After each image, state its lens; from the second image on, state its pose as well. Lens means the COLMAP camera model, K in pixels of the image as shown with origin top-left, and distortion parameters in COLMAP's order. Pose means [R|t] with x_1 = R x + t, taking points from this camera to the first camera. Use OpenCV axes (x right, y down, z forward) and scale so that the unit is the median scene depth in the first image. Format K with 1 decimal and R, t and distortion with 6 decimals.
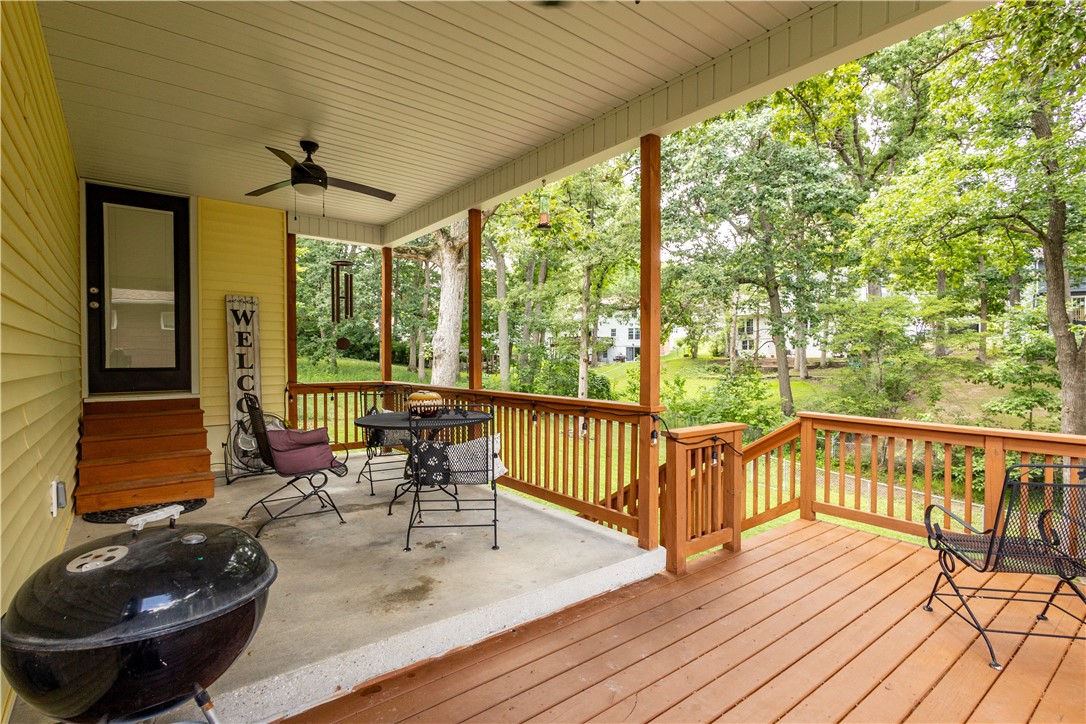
lens RADIAL K [[513.3, 0, 545.0], [0, 513.3, 364.4], [0, 0, 1]] dist [0.000413, 0.000055]
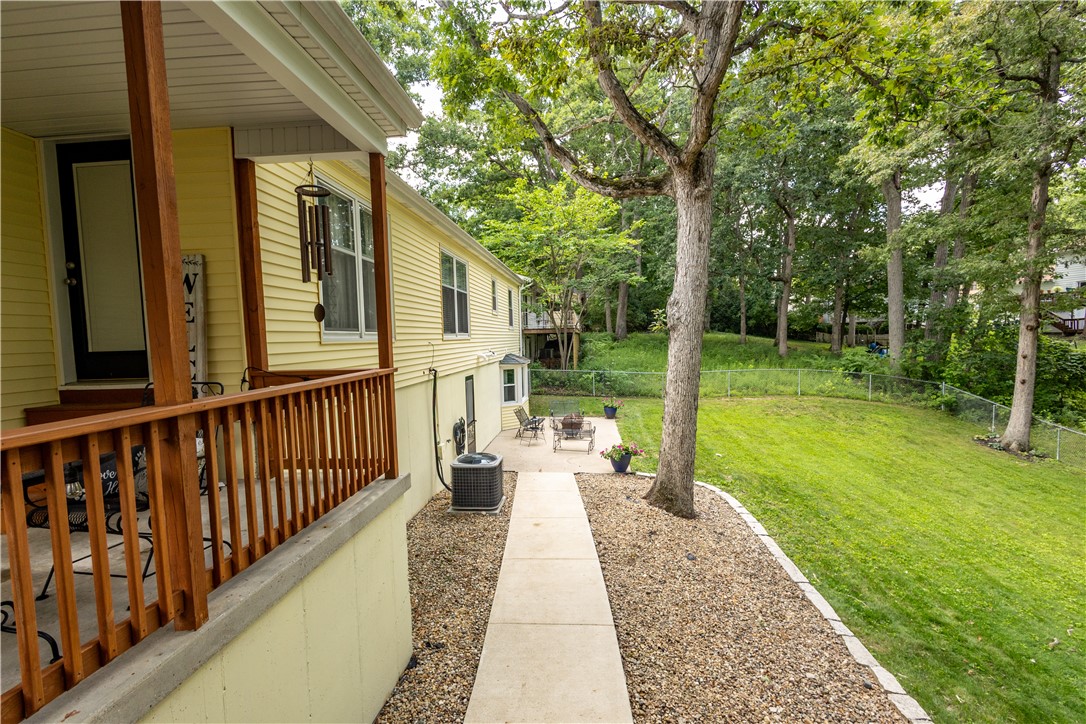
lens RADIAL K [[513.3, 0, 545.0], [0, 513.3, 364.4], [0, 0, 1]] dist [0.000413, 0.000055]
pose [[0.742902, 0.018640, -0.669141, 0.343060], [0.015449, 0.998869, 0.044978, 0.001649], [0.669222, -0.043752, 0.741773, 0.880941]]
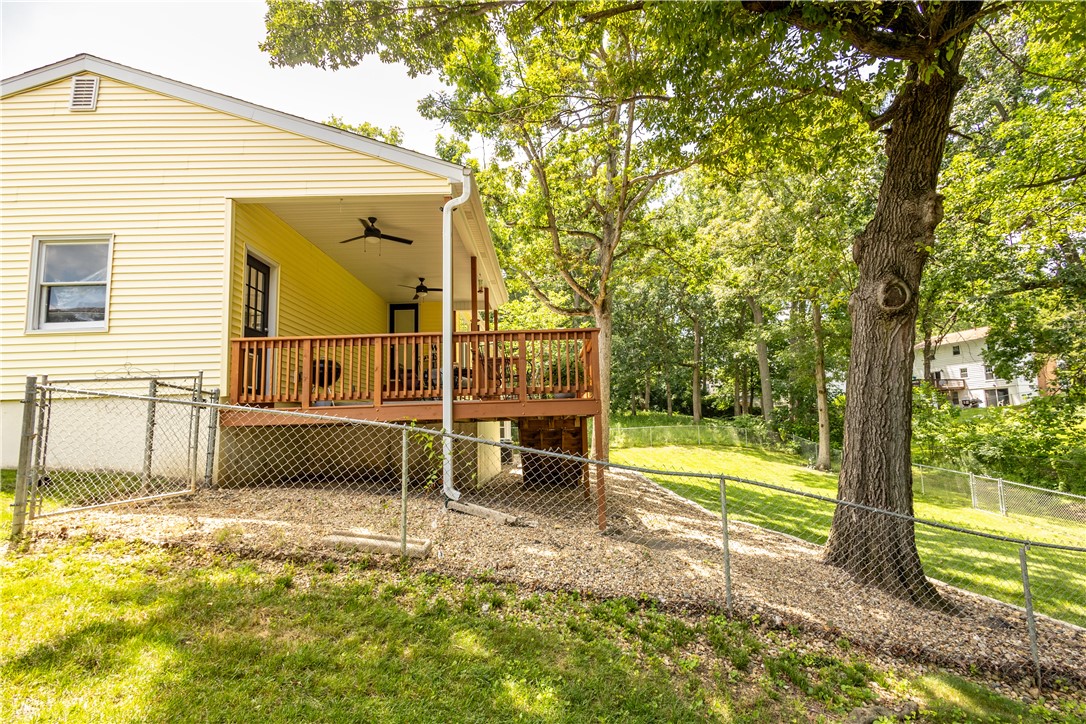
lens RADIAL K [[513.3, 0, 545.0], [0, 513.3, 364.4], [0, 0, 1]] dist [0.000413, 0.000055]
pose [[0.791544, -0.096547, -0.603437, 1.449090], [0.016138, 0.990399, -0.137290, 0.374632], [0.610899, 0.098933, 0.785503, -0.661411]]
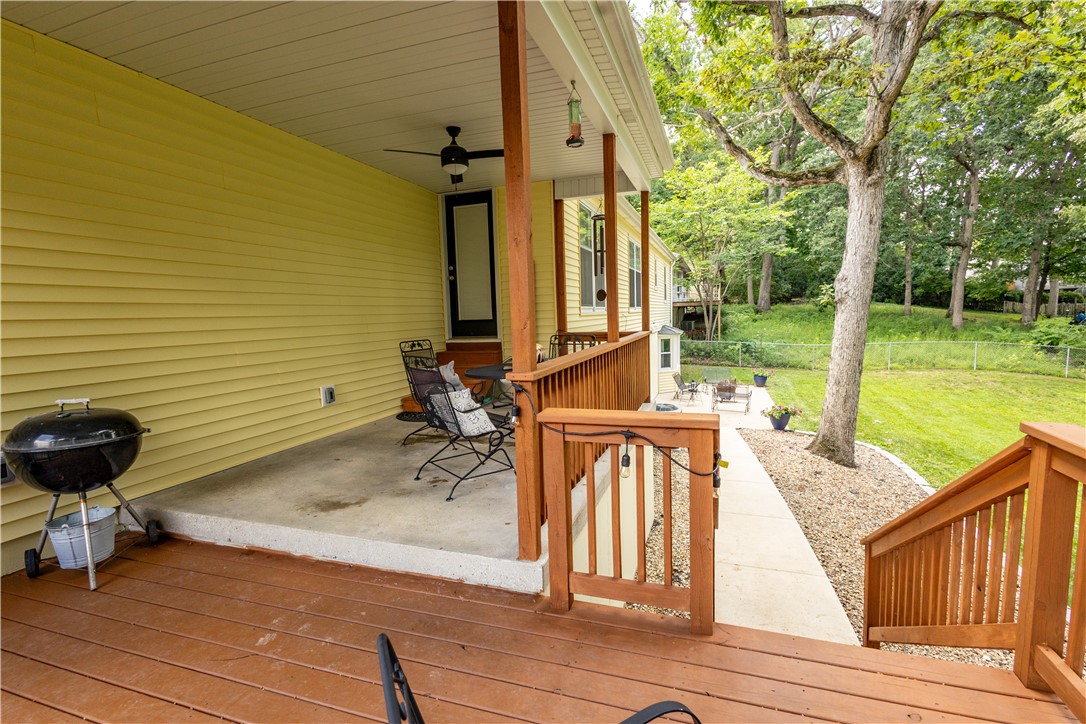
lens RADIAL K [[506.6, 0, 543.0], [0, 506.6, 362.0], [0, 0, 1]] dist [0.003643, -0.001576]
pose [[0.553258, 0.062189, -0.830685, 0.513979], [0.021236, 0.995832, 0.088697, 0.002634], [0.832739, -0.066713, 0.549631, 0.393056]]
